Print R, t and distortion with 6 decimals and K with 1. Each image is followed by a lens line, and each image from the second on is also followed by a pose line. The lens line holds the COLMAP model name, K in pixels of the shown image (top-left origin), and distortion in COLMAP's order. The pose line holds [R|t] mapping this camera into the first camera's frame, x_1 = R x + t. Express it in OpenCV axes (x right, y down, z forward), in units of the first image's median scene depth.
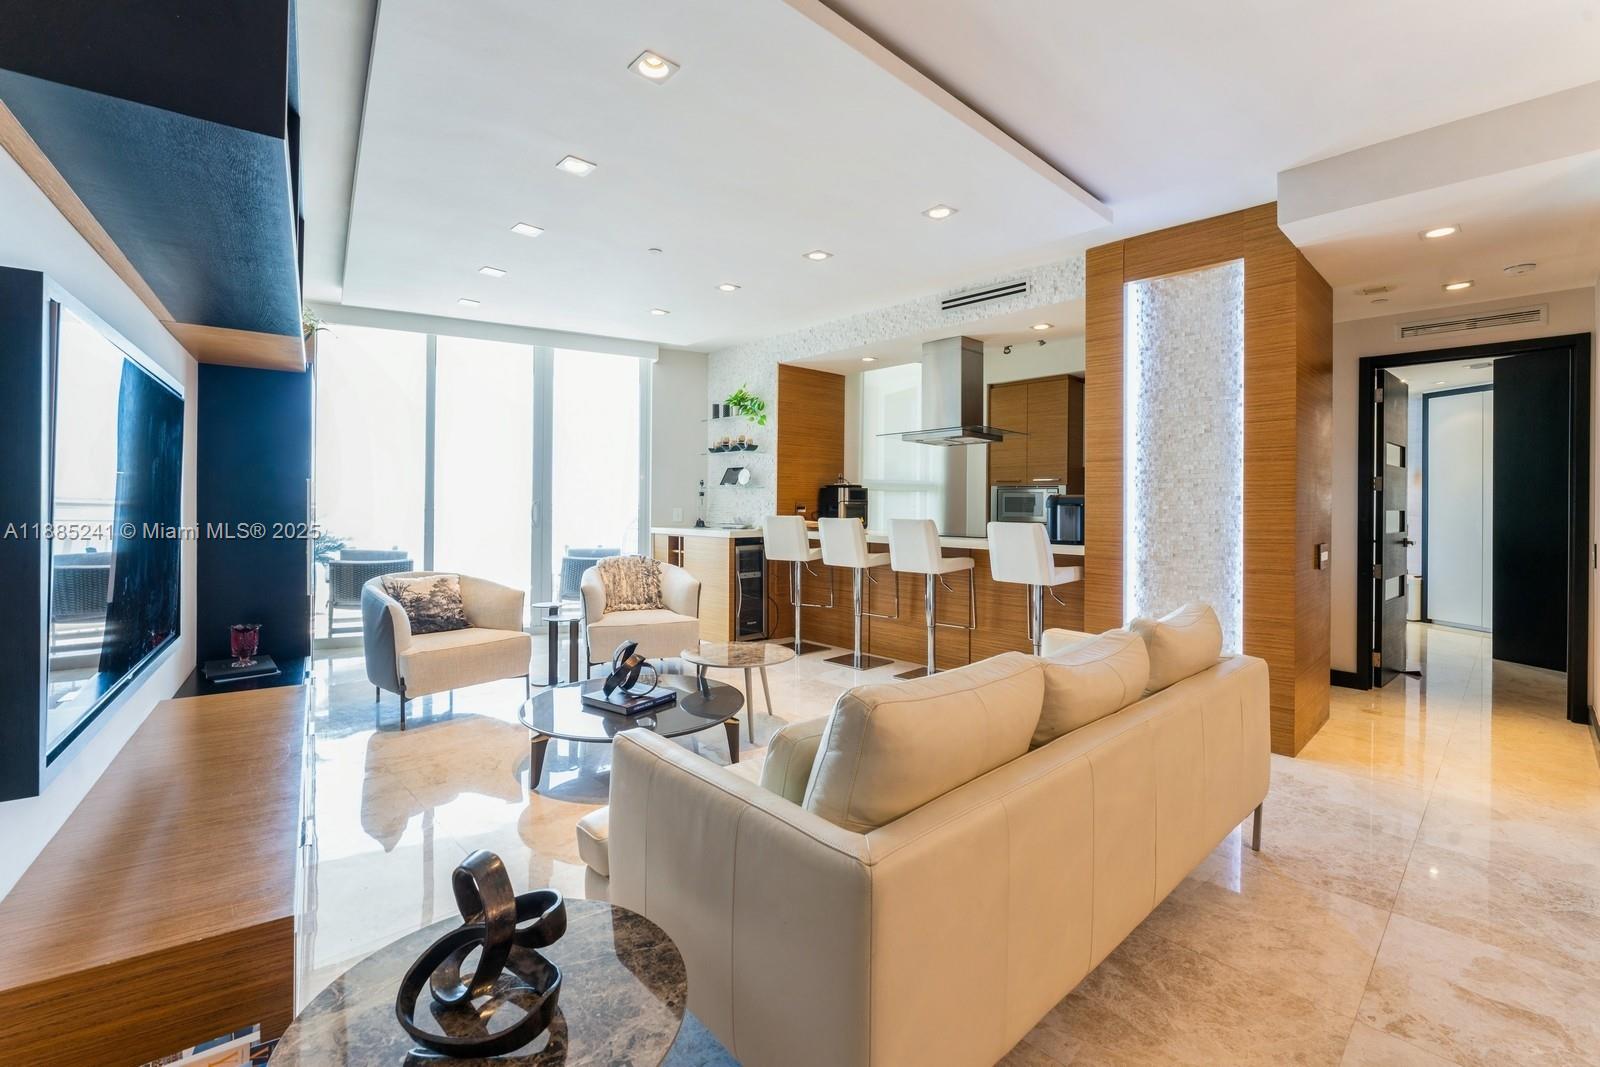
lens RADIAL K [[700.4, 0, 794.7], [0, 700.4, 508.2], [0, 0, 1]] dist [-0.001742, -0.002495]
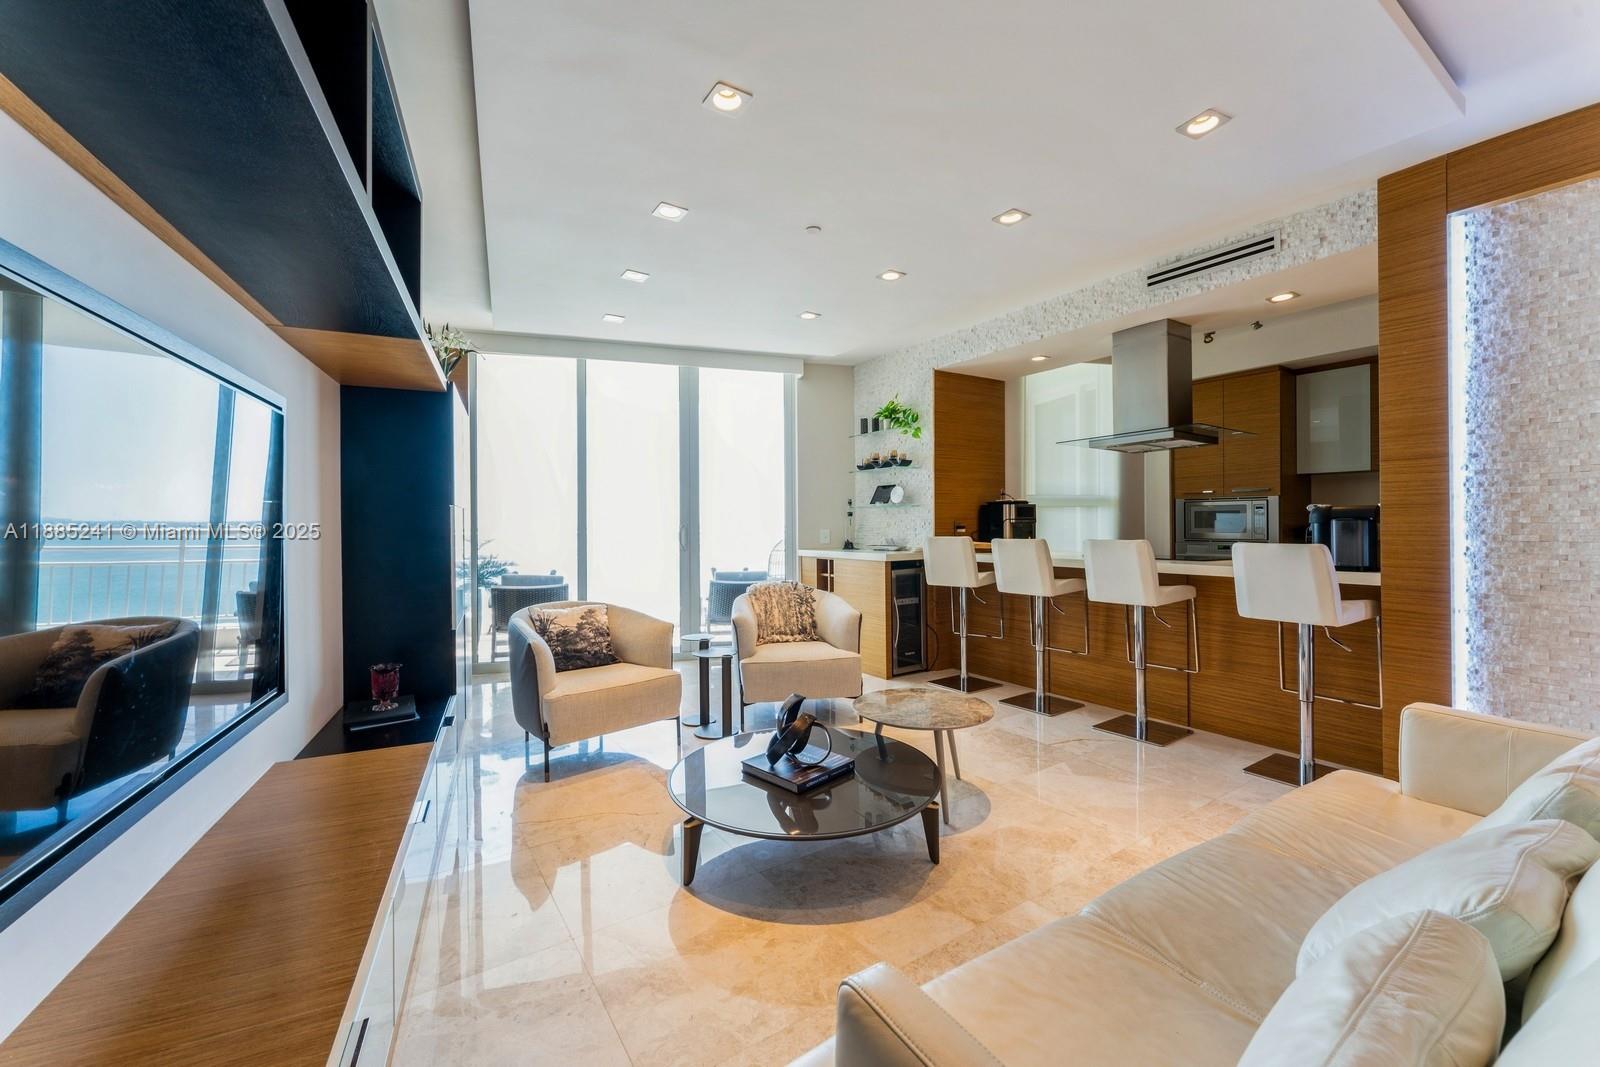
lens RADIAL K [[646.4, 0, 800.7], [0, 646.4, 525.5], [0, 0, 1]] dist [0.000383, -0.000345]
pose [[0.984815, -0.015774, -0.172887, -0.063208], [0.015399, 0.999875, -0.003508, -0.003675], [0.172921, 0.000793, 0.984935, 0.167193]]
